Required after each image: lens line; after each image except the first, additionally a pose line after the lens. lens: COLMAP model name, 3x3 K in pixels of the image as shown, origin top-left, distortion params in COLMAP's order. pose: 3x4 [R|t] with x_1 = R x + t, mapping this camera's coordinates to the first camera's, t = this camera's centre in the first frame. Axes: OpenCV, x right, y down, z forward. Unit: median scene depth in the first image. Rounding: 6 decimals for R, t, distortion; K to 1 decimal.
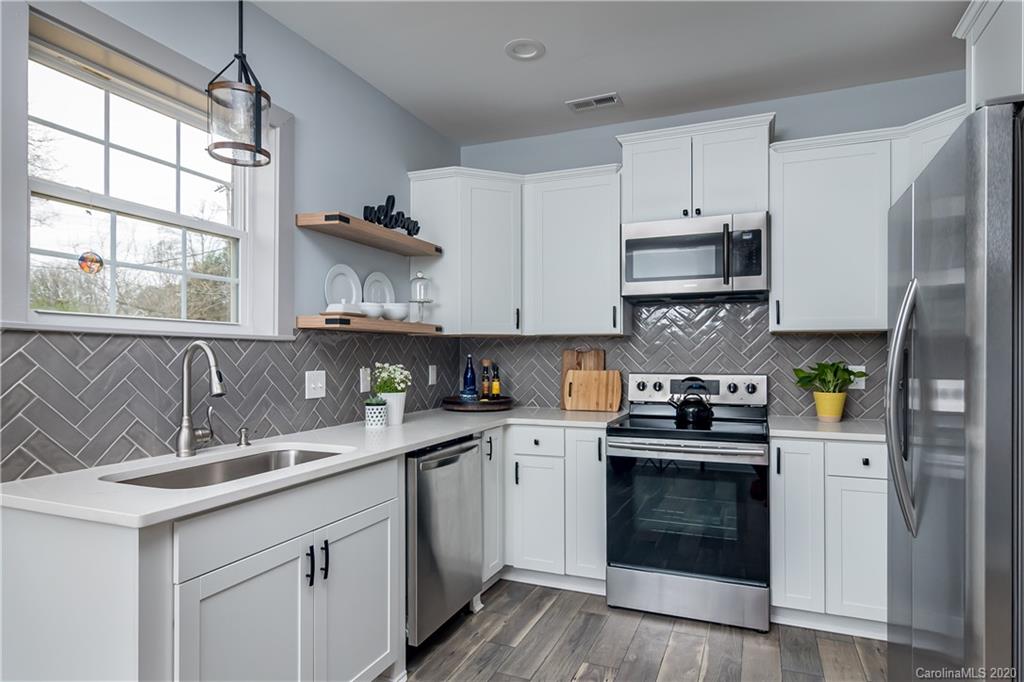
lens RADIAL K [[560.8, 0, 489.6], [0, 560.8, 353.6], [0, 0, 1]] dist [0.003610, 0.001692]
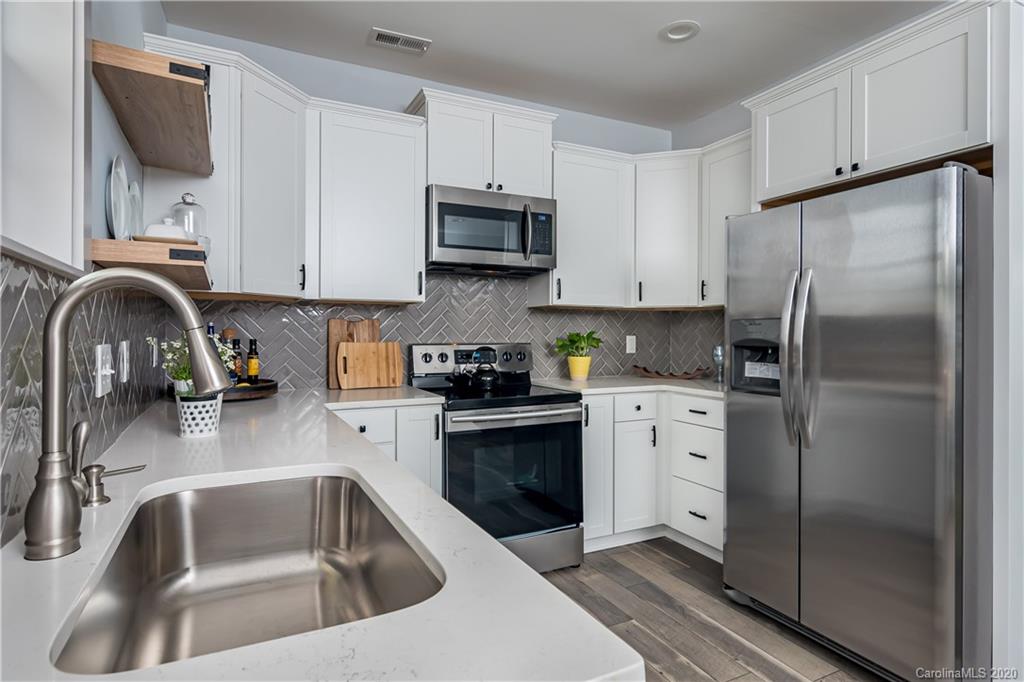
lens RADIAL K [[560.8, 0, 492.2], [0, 560.8, 331.9], [0, 0, 1]] dist [0.003610, 0.001692]
pose [[0.645176, 0.003287, 0.764027, -0.411255], [-0.005165, 0.999987, 0.000060, 0.014338], [-0.764017, -0.003985, 0.645184, 0.320002]]
